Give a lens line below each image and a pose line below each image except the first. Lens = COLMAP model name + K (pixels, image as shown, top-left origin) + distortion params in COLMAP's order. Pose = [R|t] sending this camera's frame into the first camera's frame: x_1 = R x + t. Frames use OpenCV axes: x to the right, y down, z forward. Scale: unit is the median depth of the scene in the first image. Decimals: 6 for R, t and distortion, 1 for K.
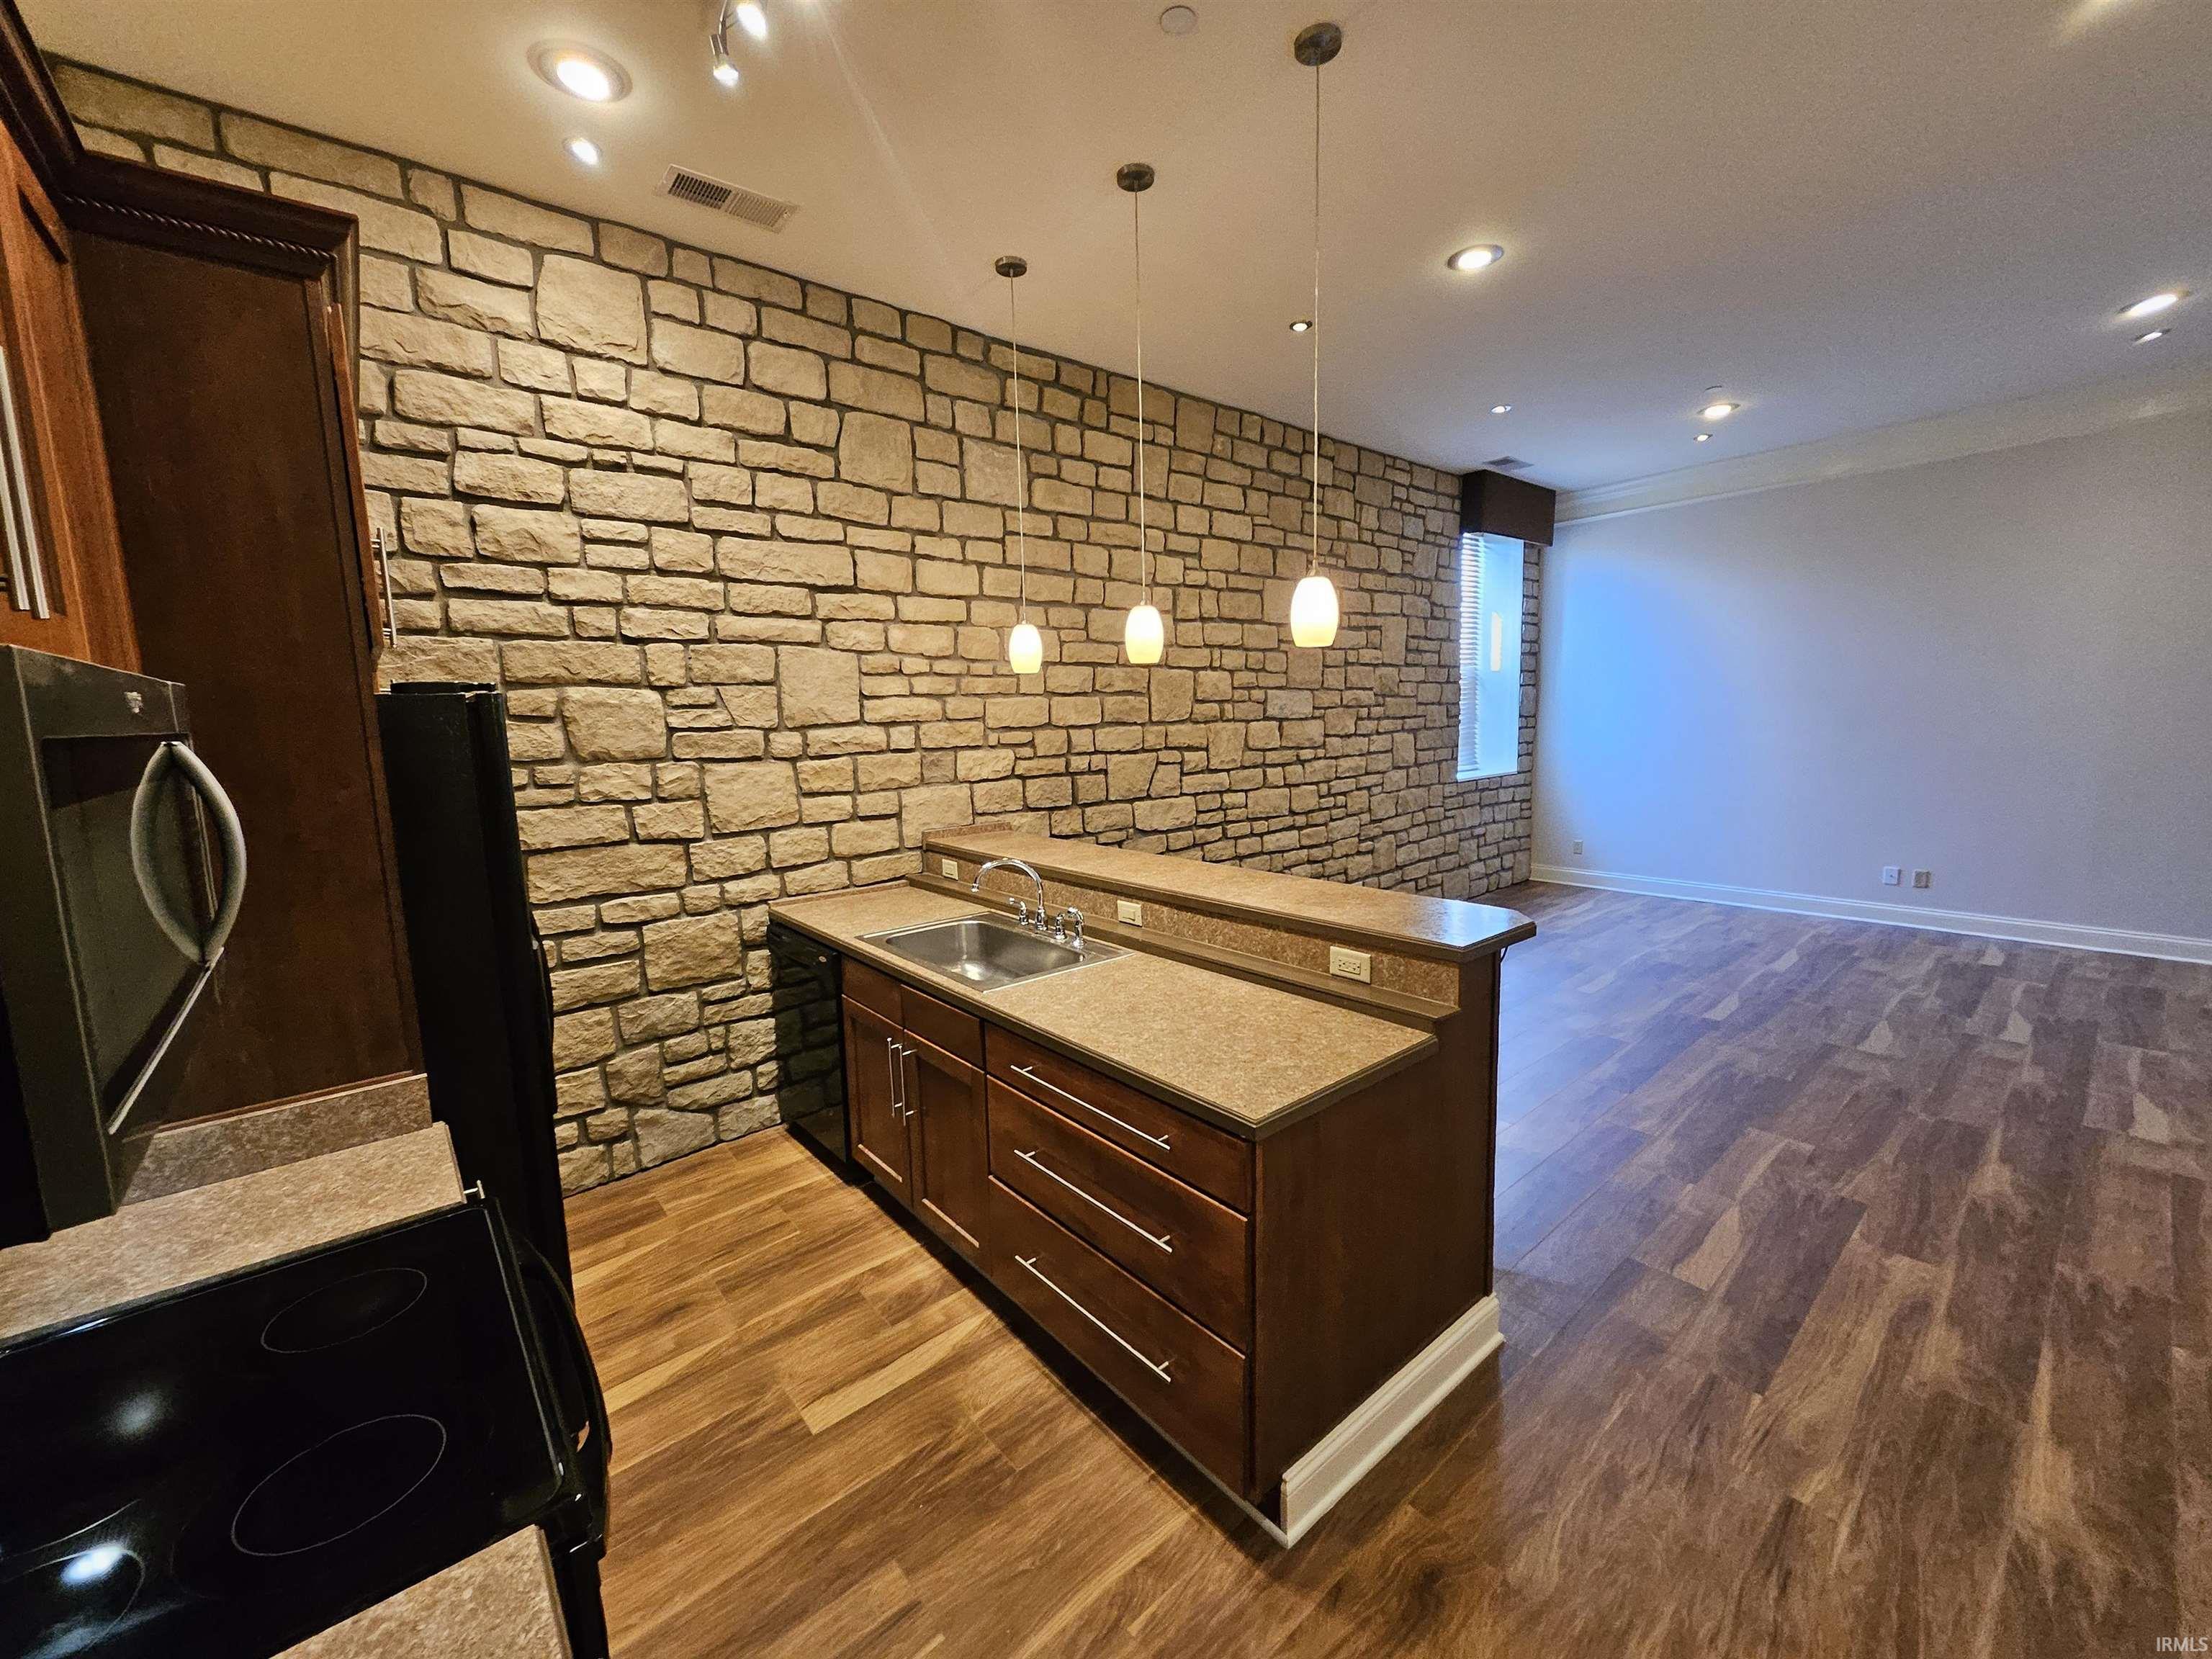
lens RADIAL K [[867.8, 0, 1101.2], [0, 867.8, 829.9], [0, 0, 1]] dist [0.007053, -0.002534]
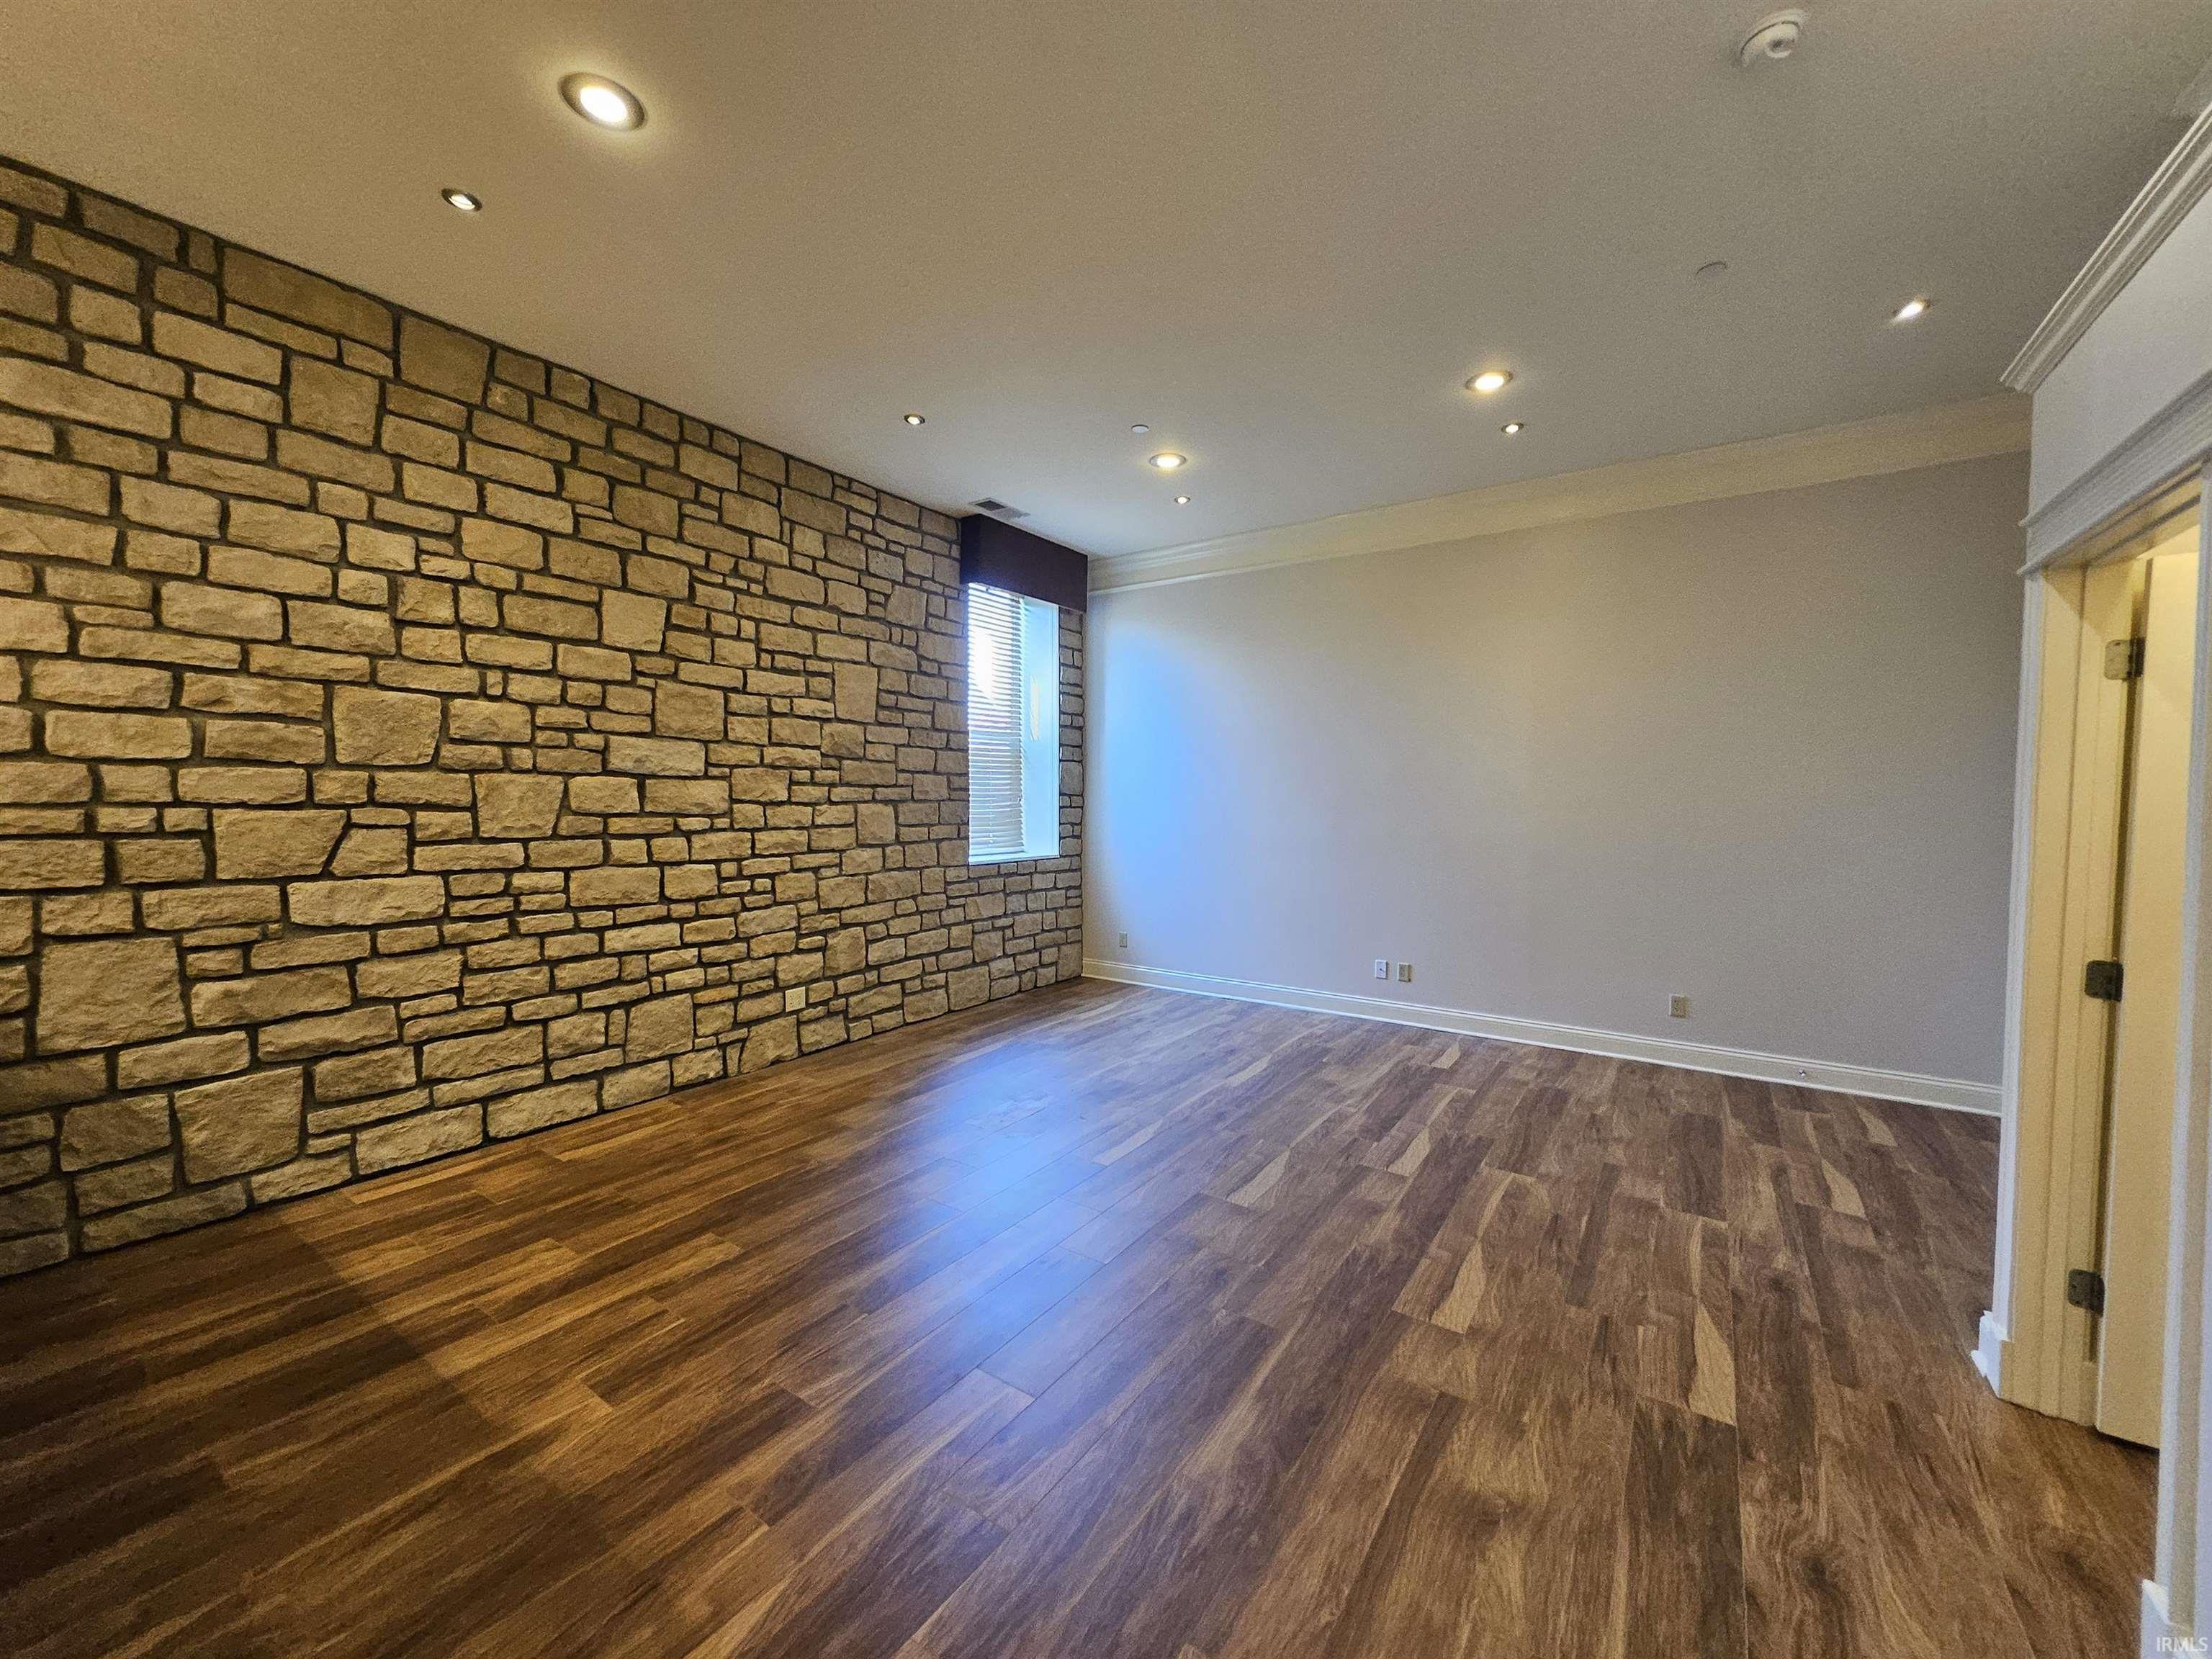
lens RADIAL K [[867.8, 0, 1107.1], [0, 867.8, 831.2], [0, 0, 1]] dist [0.007053, -0.002534]
pose [[0.963215, 0.026102, 0.267463, 0.585749], [0.000201, 0.995201, -0.097847, -0.008020], [-0.268733, 0.094301, 0.958587, 0.252834]]
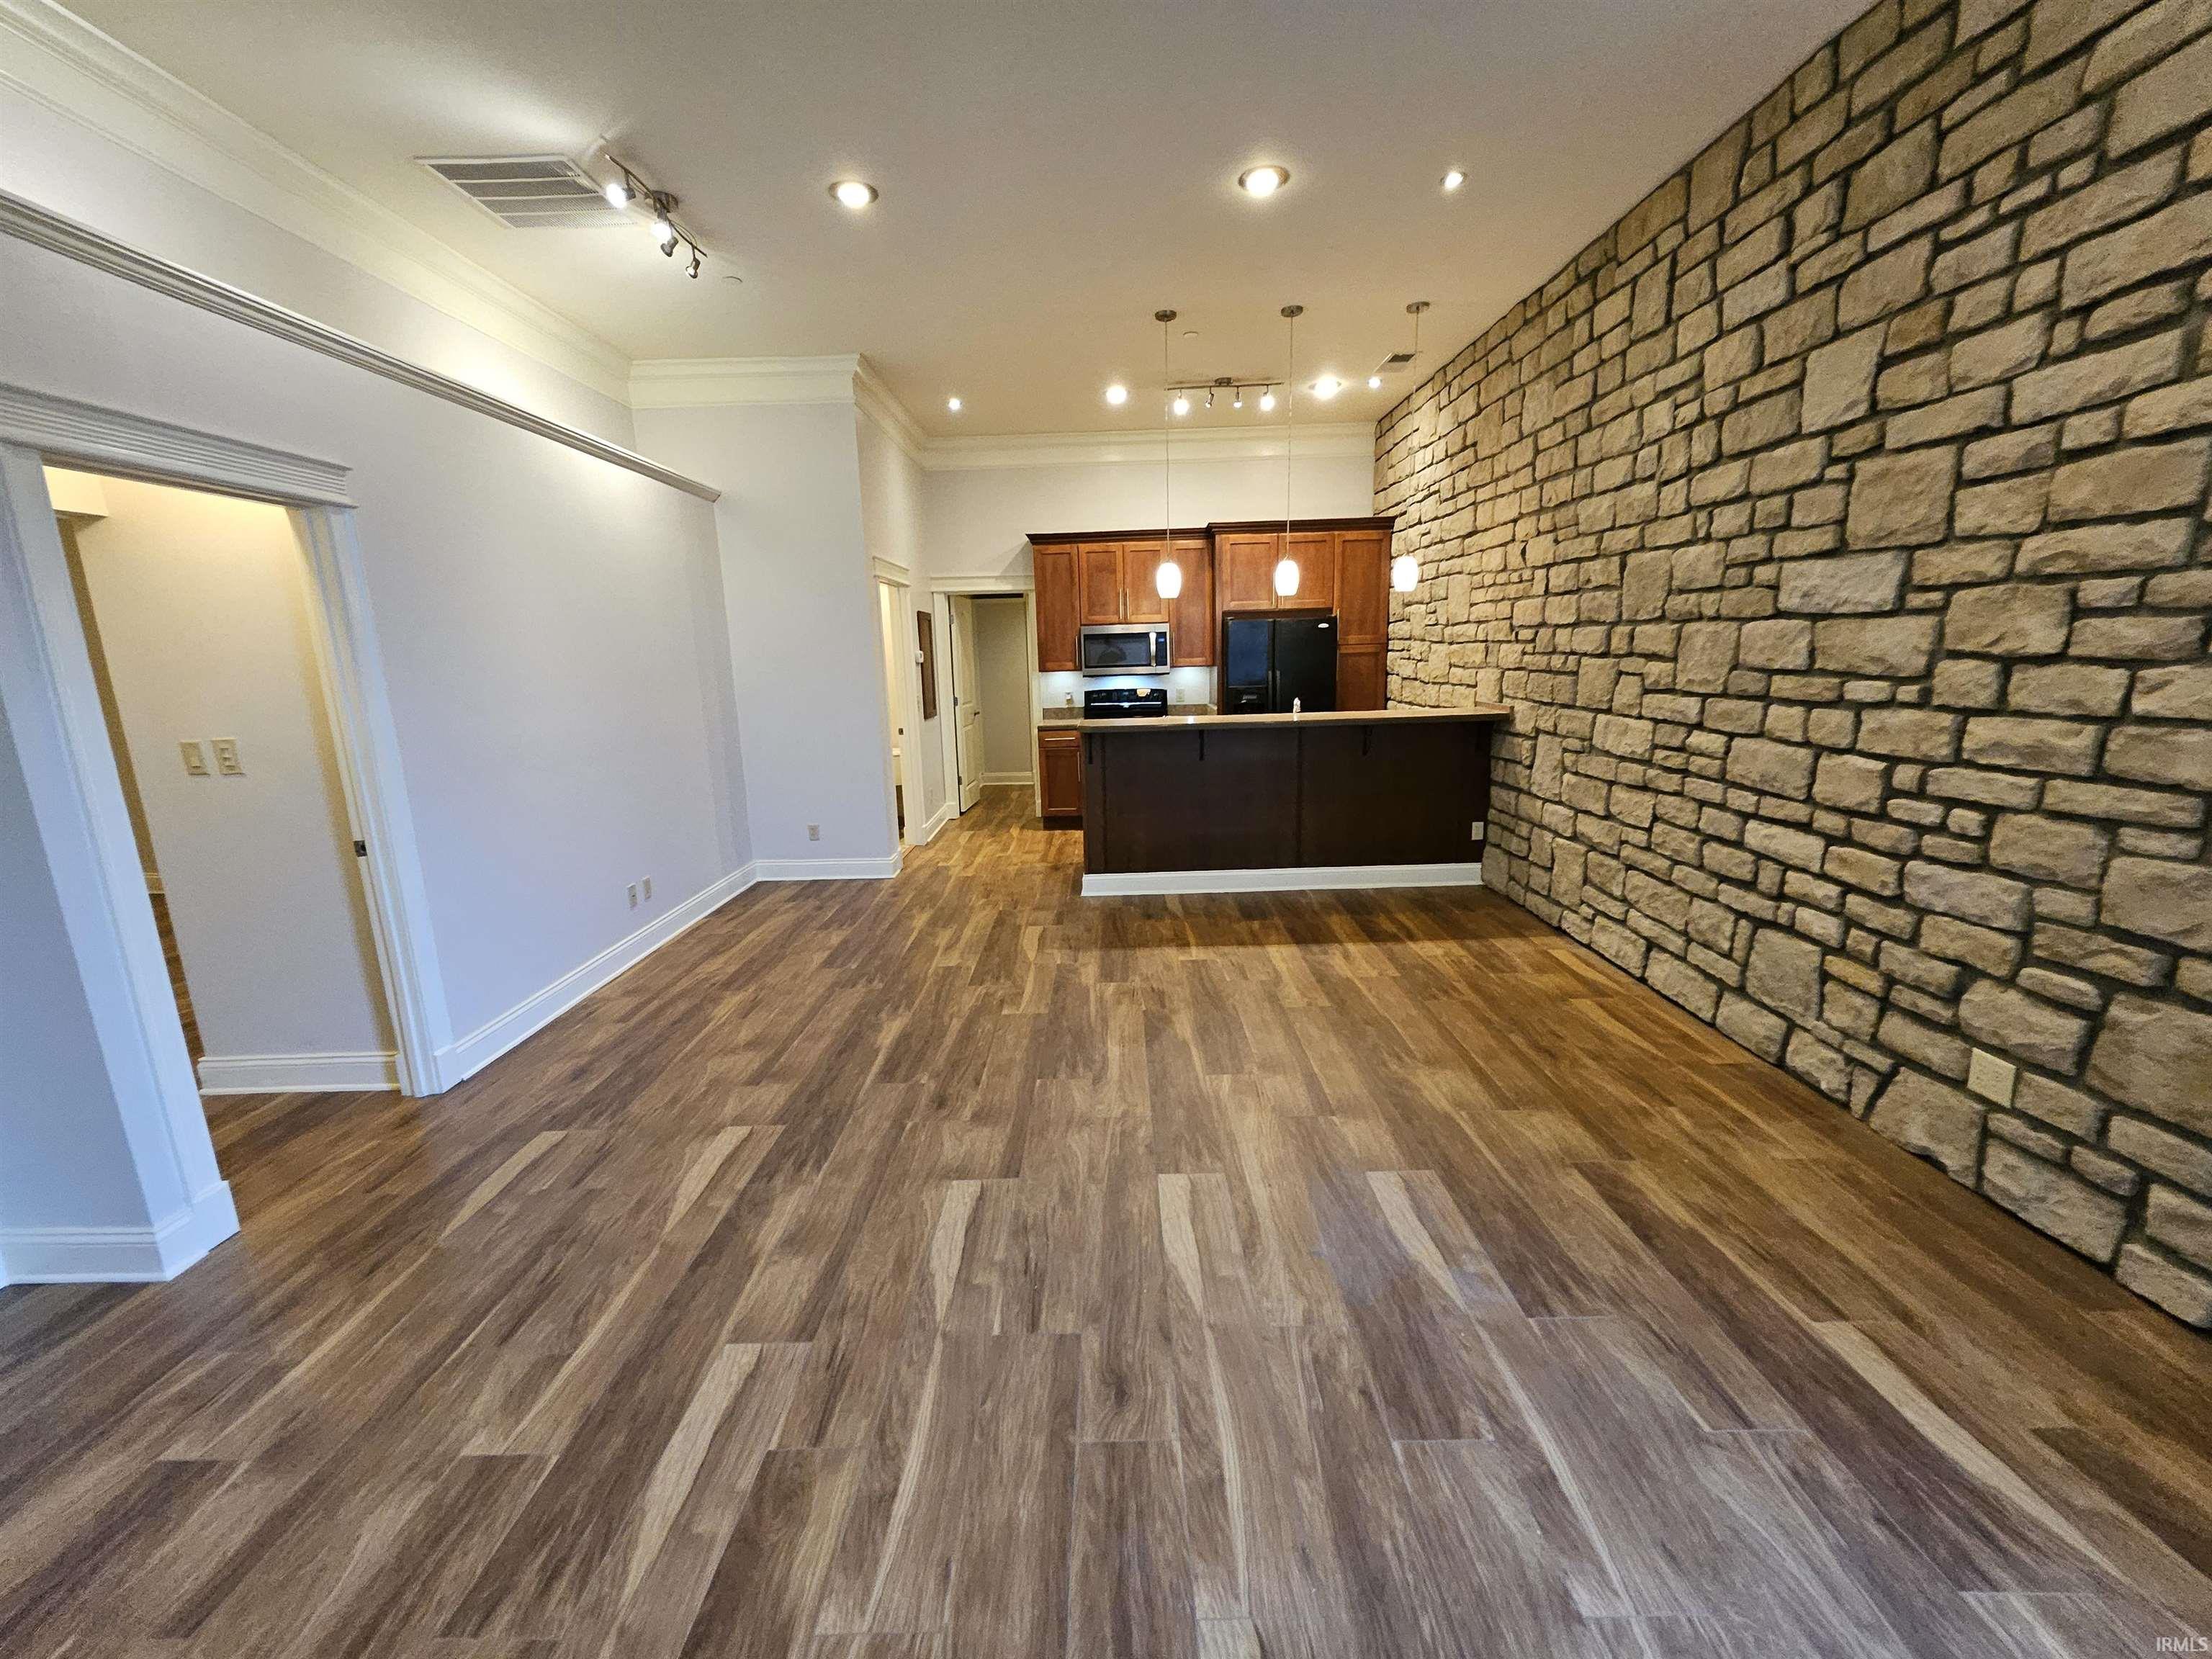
lens RADIAL K [[867.8, 0, 1104.8], [0, 867.8, 829.2], [0, 0, 1]] dist [0.007053, -0.002534]
pose [[-0.645943, 0.202795, -0.735956, 1.329980], [-0.054899, 0.949232, 0.309749, -0.213663], [0.761409, 0.240483, -0.602017, 1.509801]]
